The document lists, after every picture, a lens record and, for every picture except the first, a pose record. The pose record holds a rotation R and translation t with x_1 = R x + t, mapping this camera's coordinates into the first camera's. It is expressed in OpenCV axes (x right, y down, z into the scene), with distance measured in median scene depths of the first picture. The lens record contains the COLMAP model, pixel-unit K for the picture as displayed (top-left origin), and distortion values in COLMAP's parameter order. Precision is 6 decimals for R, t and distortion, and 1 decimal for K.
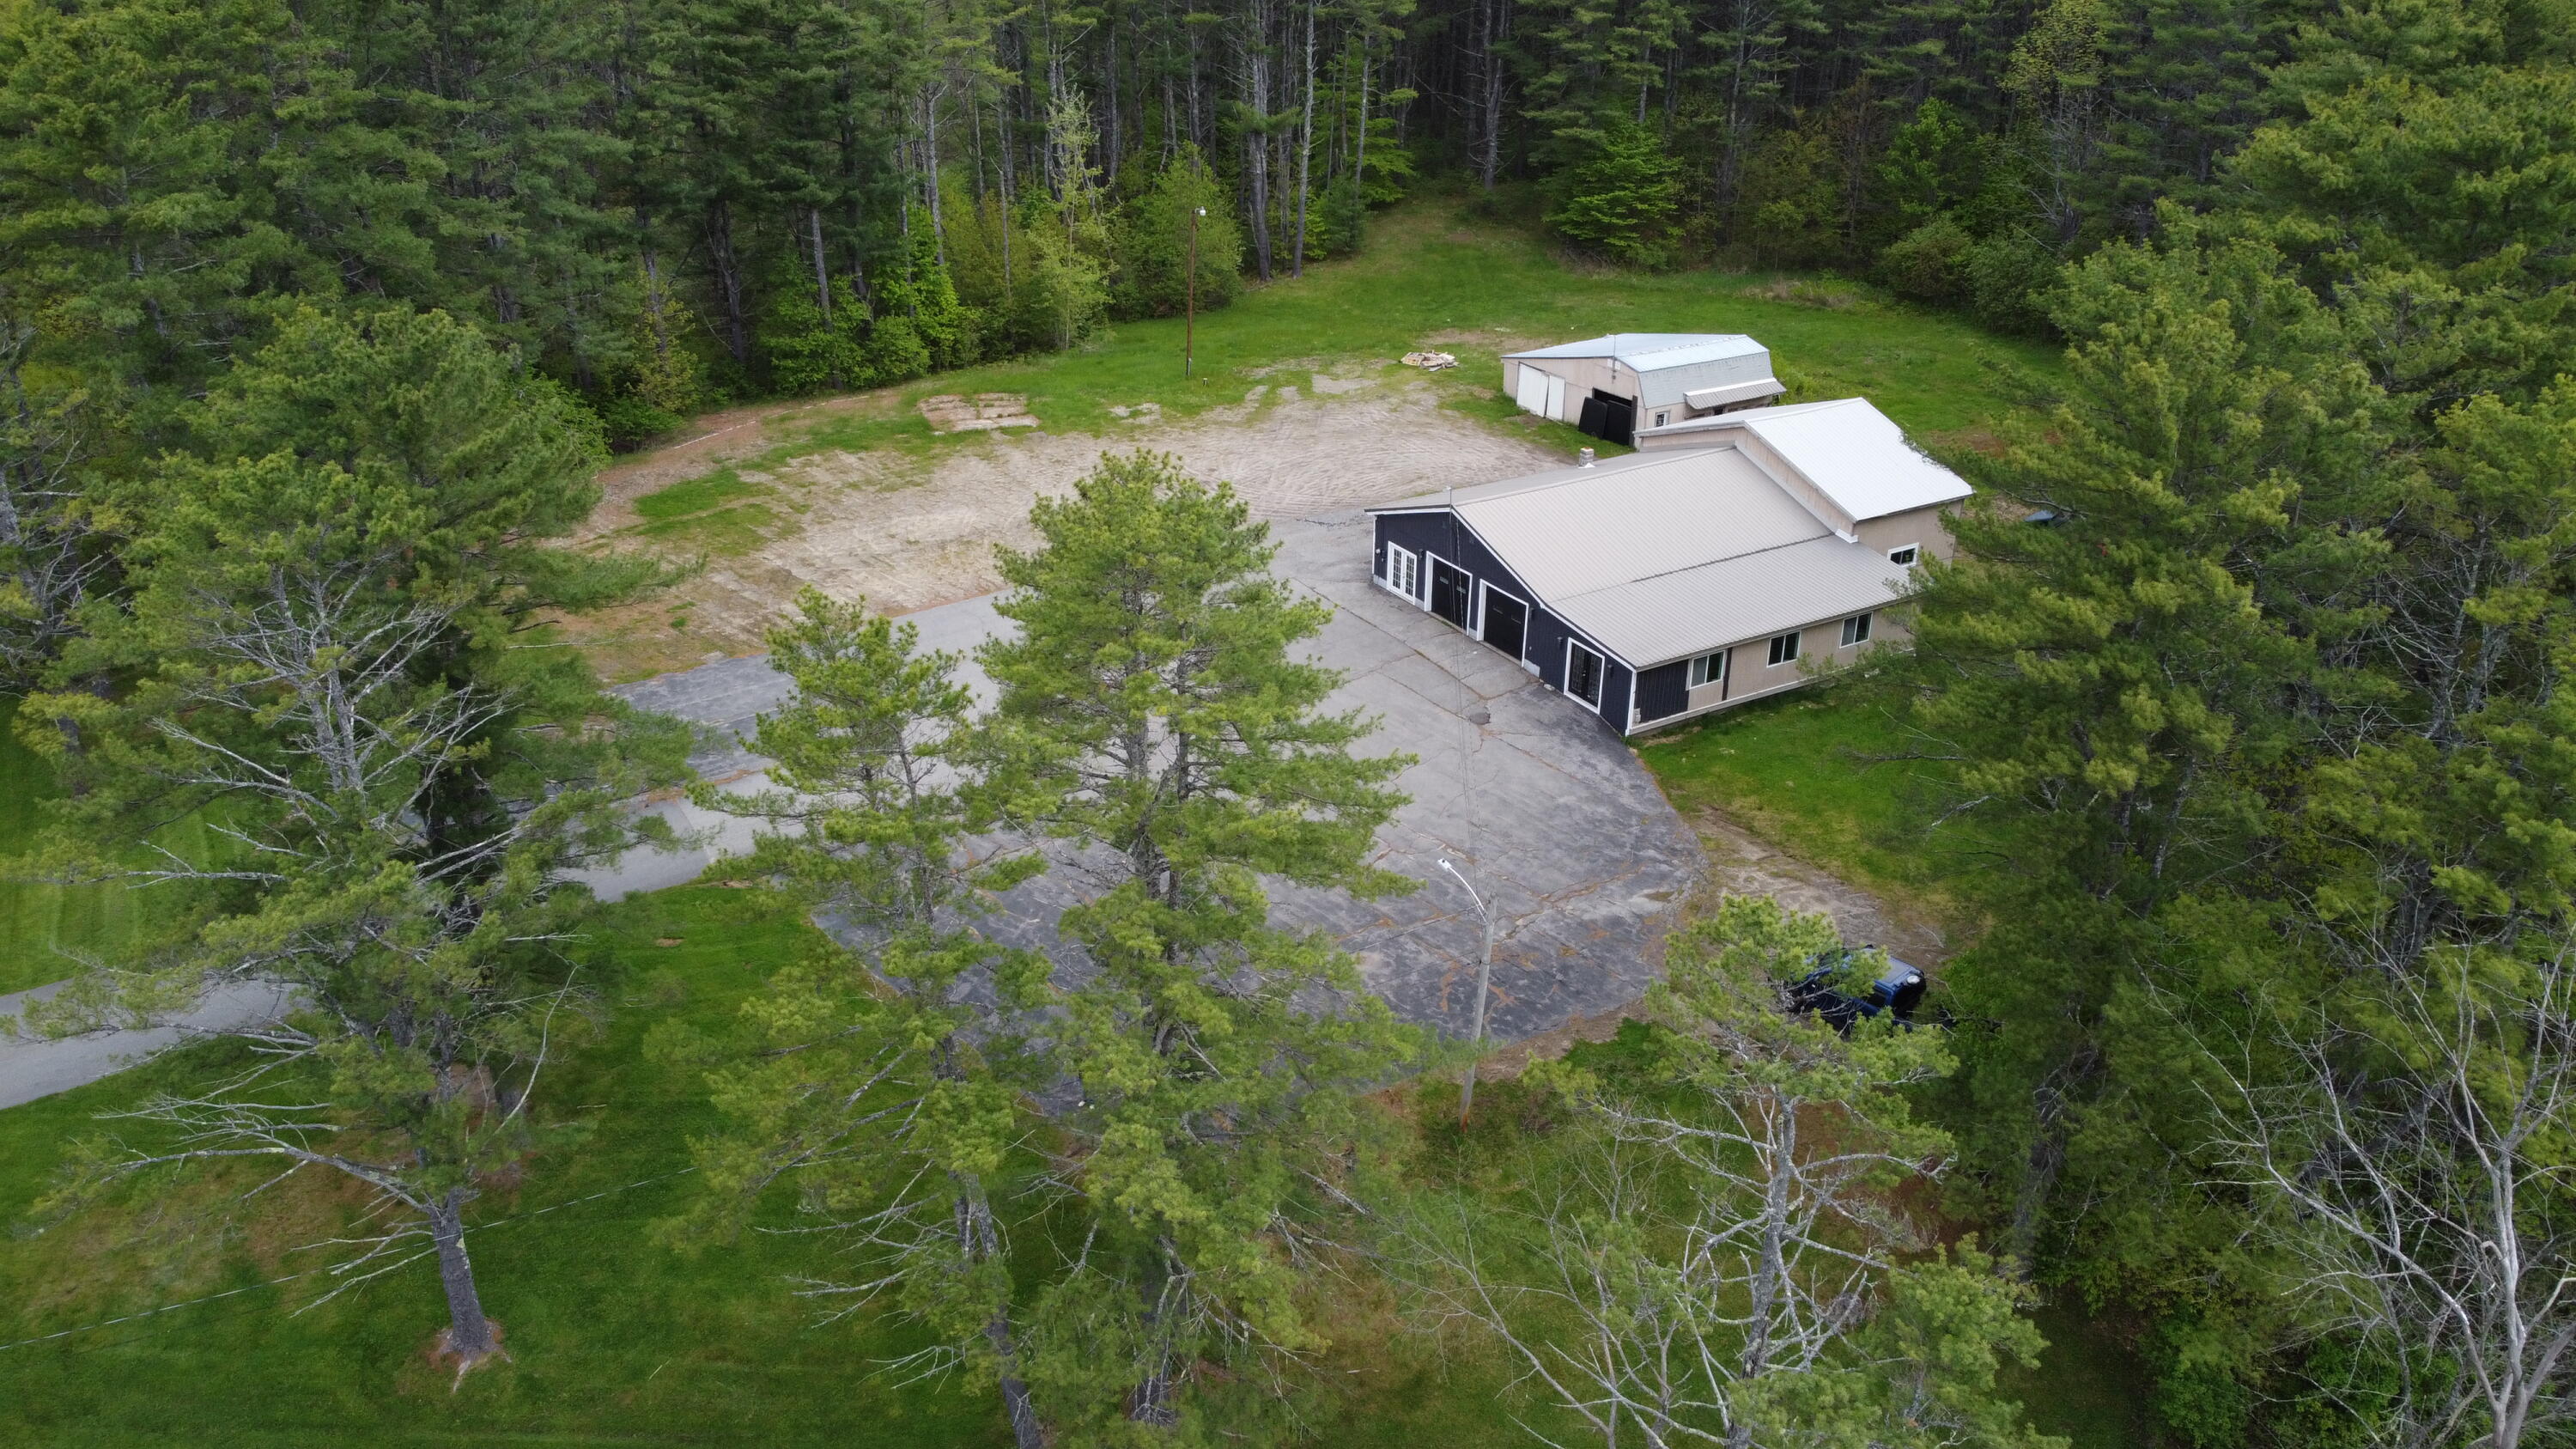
lens RADIAL K [[1951.6, 0, 1279.5], [0, 1951.6, 727.0], [0, 0, 1]] dist [0.006818, -0.008599]
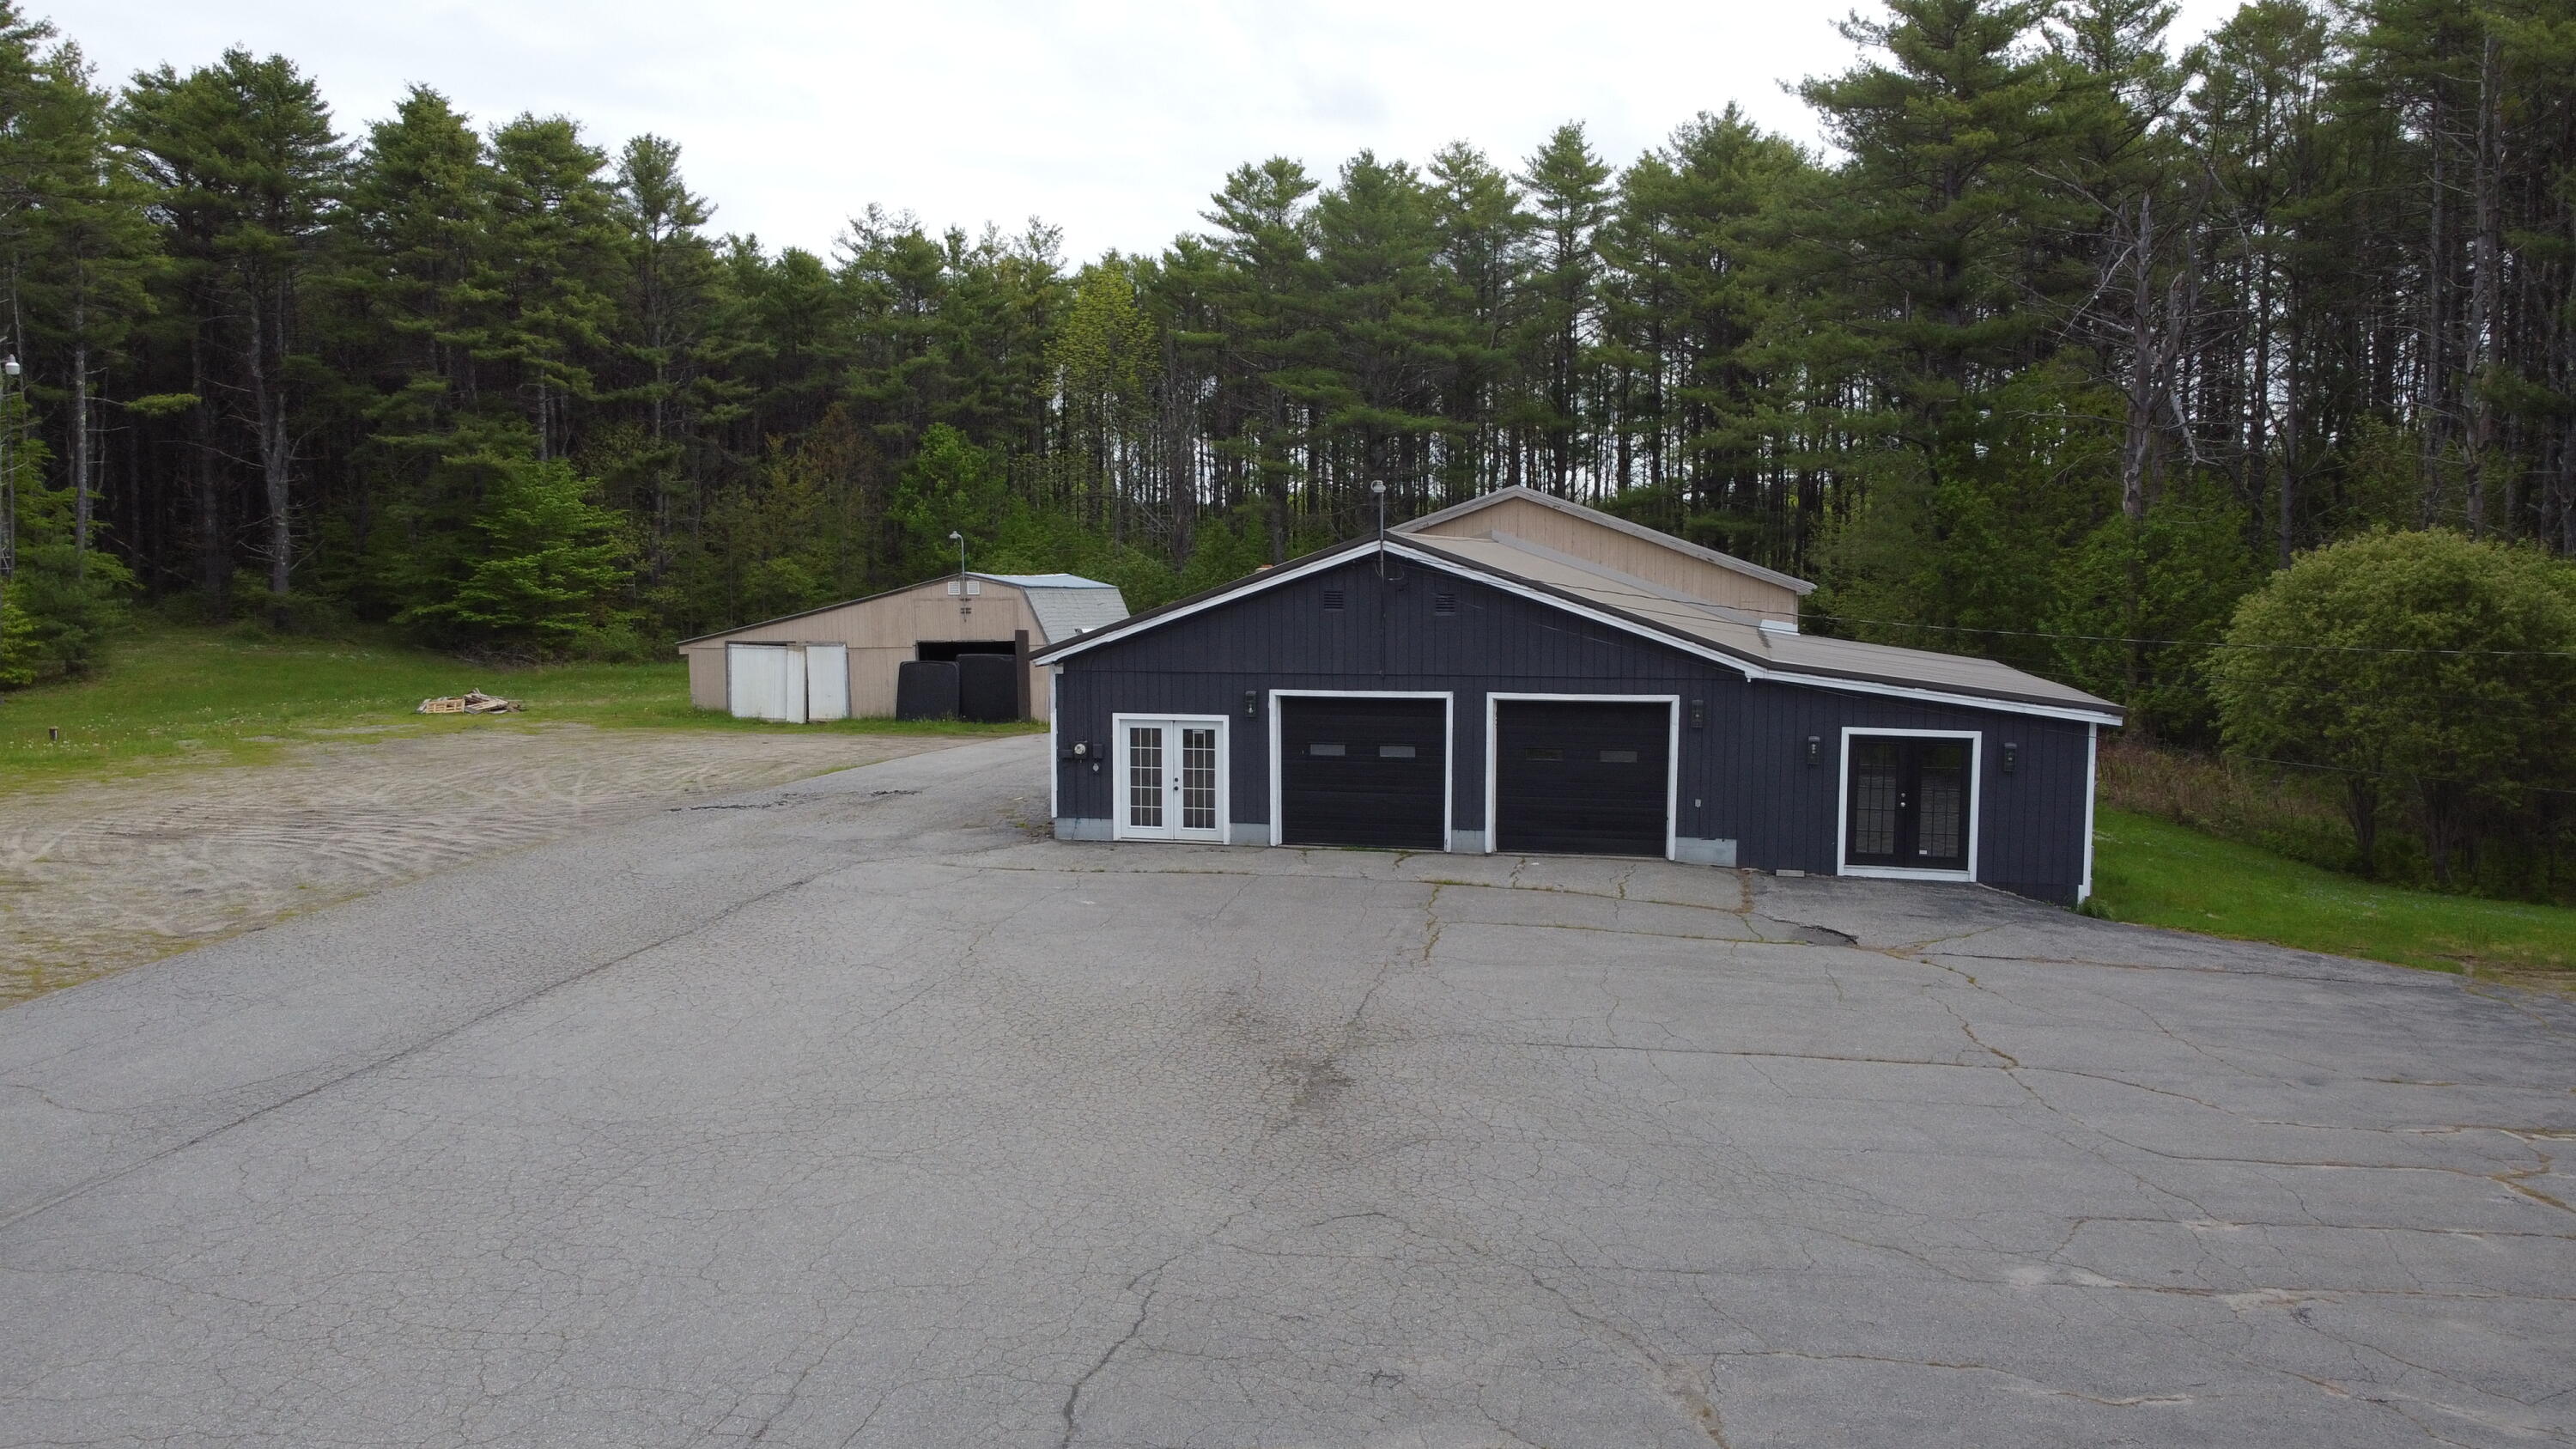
lens RADIAL K [[1951.6, 0, 1275.5], [0, 1951.6, 737.0], [0, 0, 1]] dist [0.006818, -0.008599]
pose [[0.708547, -0.073317, 0.701844, -0.126196], [0.309500, 0.926109, -0.215711, 0.004975], [-0.634169, 0.370062, 0.678884, 0.425382]]
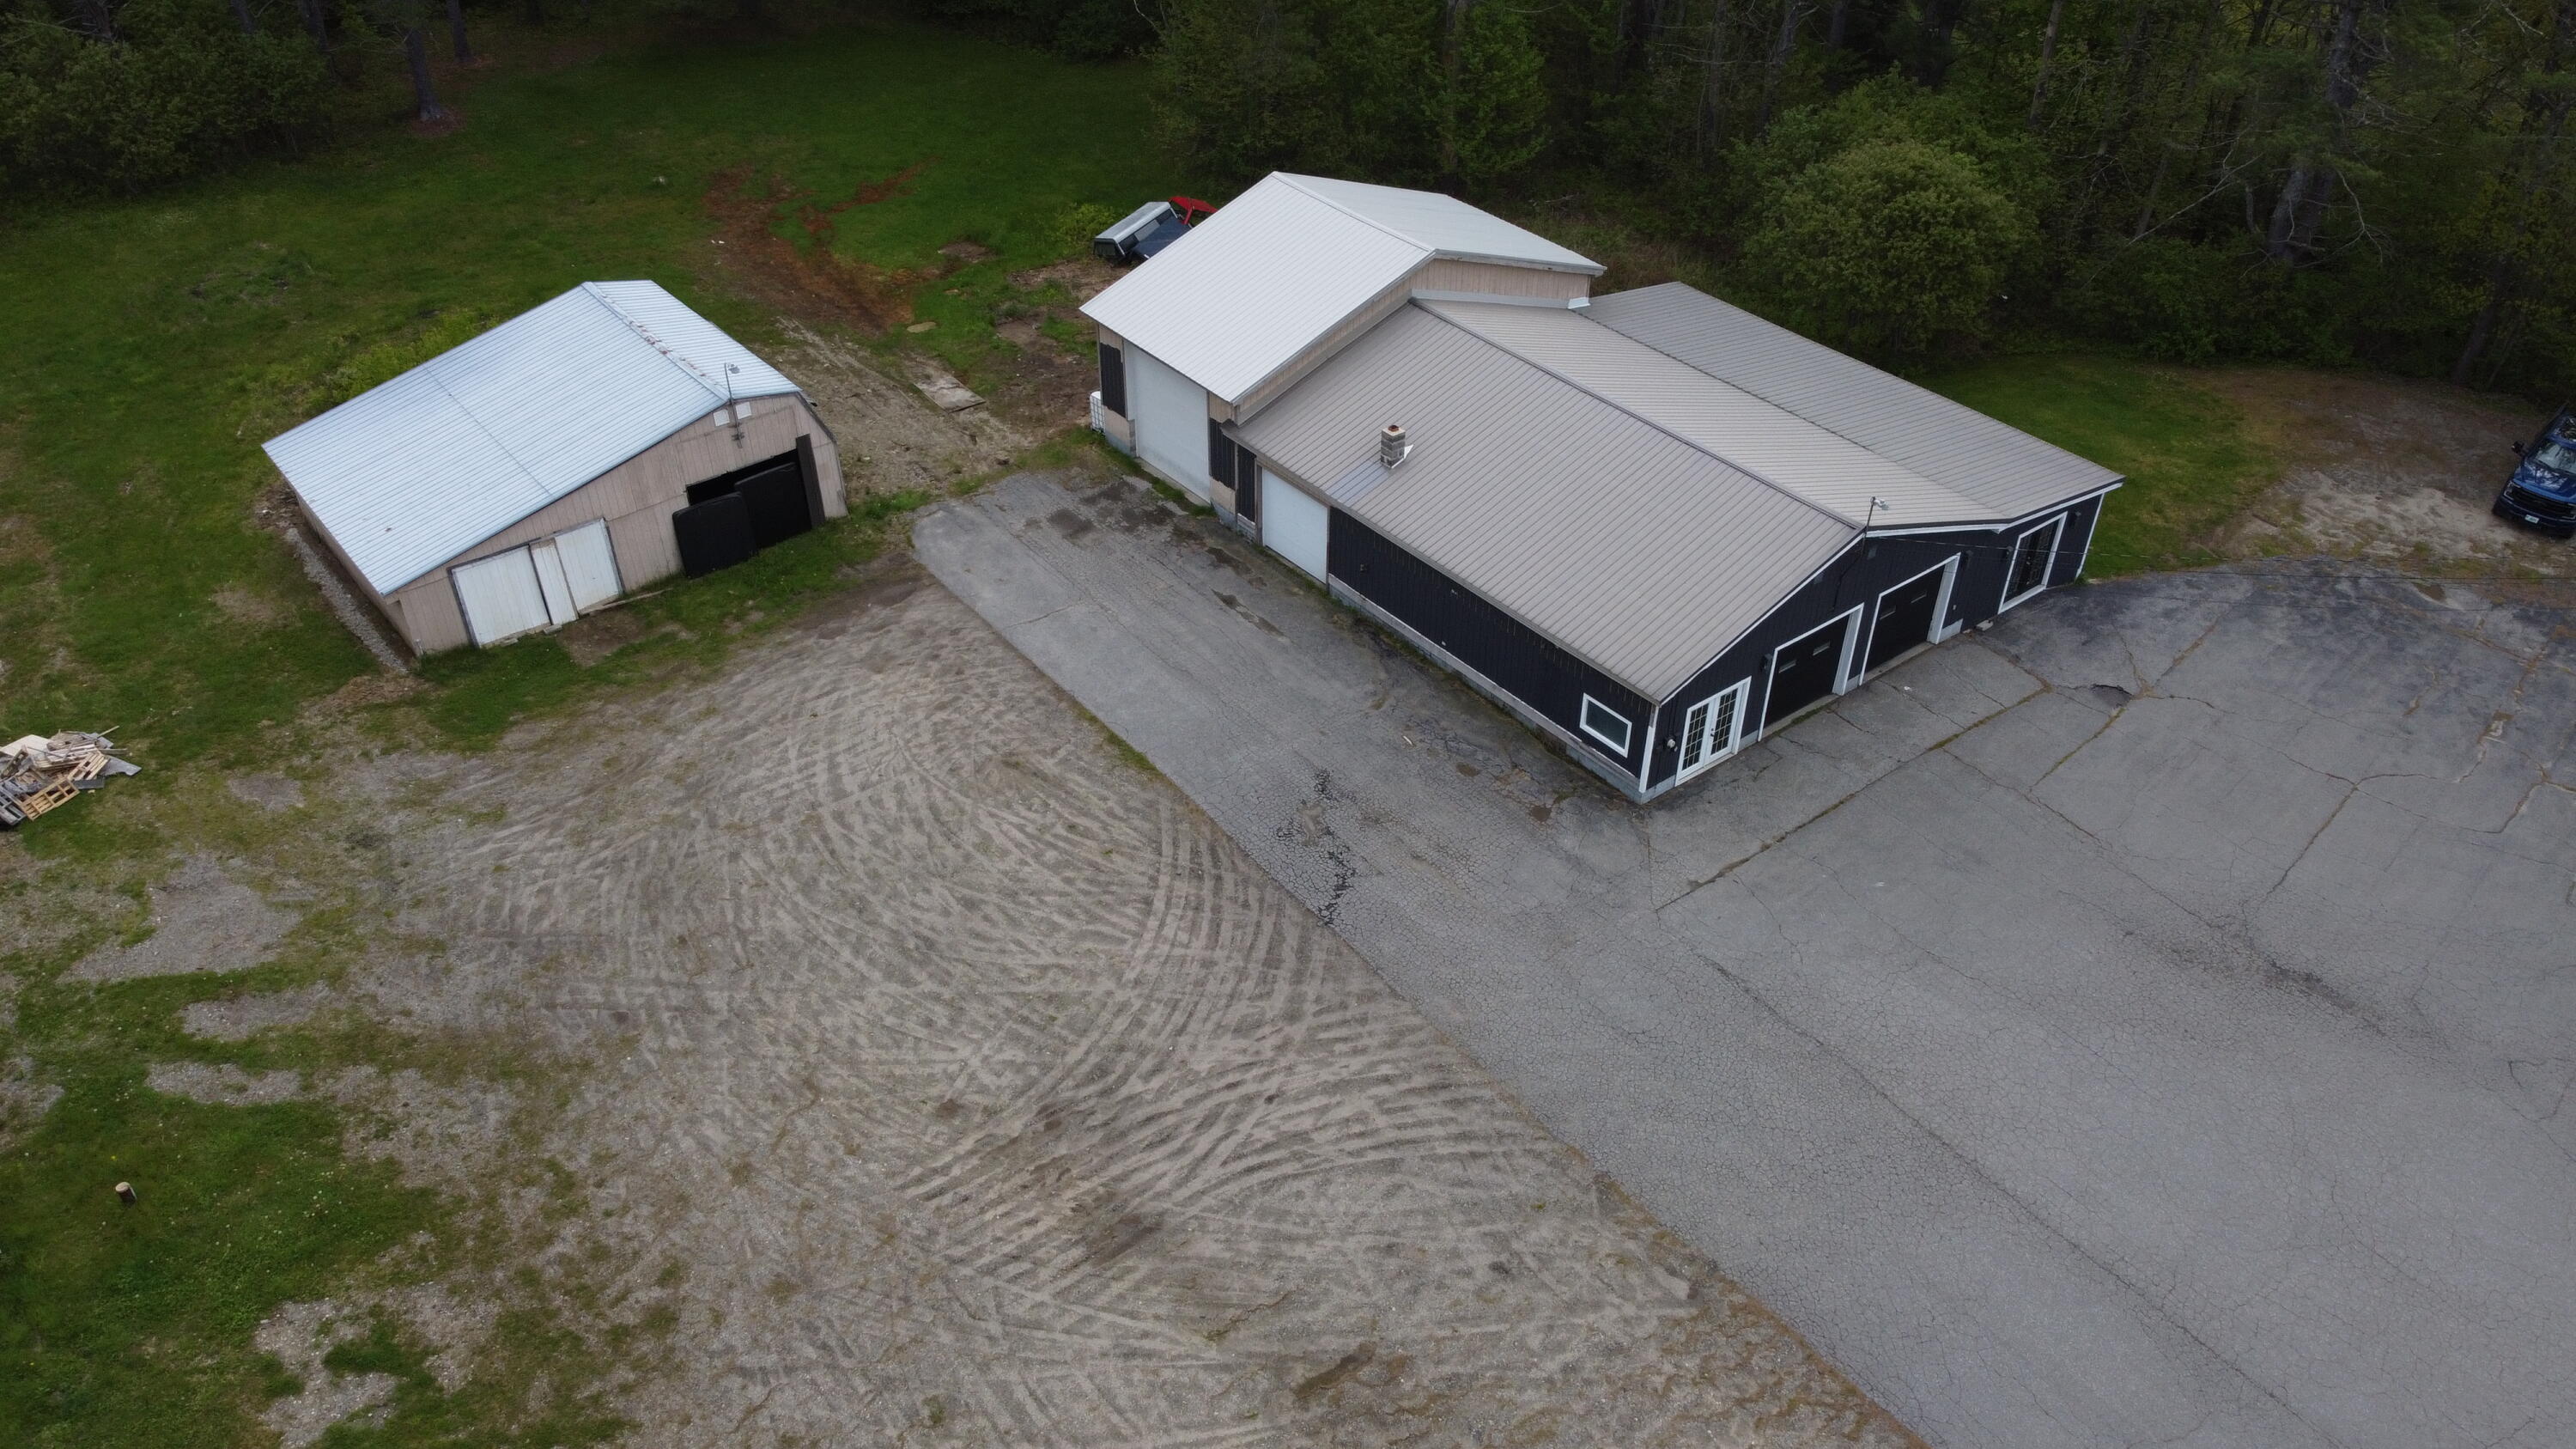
lens RADIAL K [[1951.6, 0, 1288.5], [0, 1951.6, 741.5], [0, 0, 1]] dist [0.006818, -0.008599]
pose [[-0.112603, -0.610520, 0.783955, -0.212567], [0.420520, 0.685553, 0.594289, -0.271617], [-0.900268, 0.396588, 0.179541, 0.609725]]
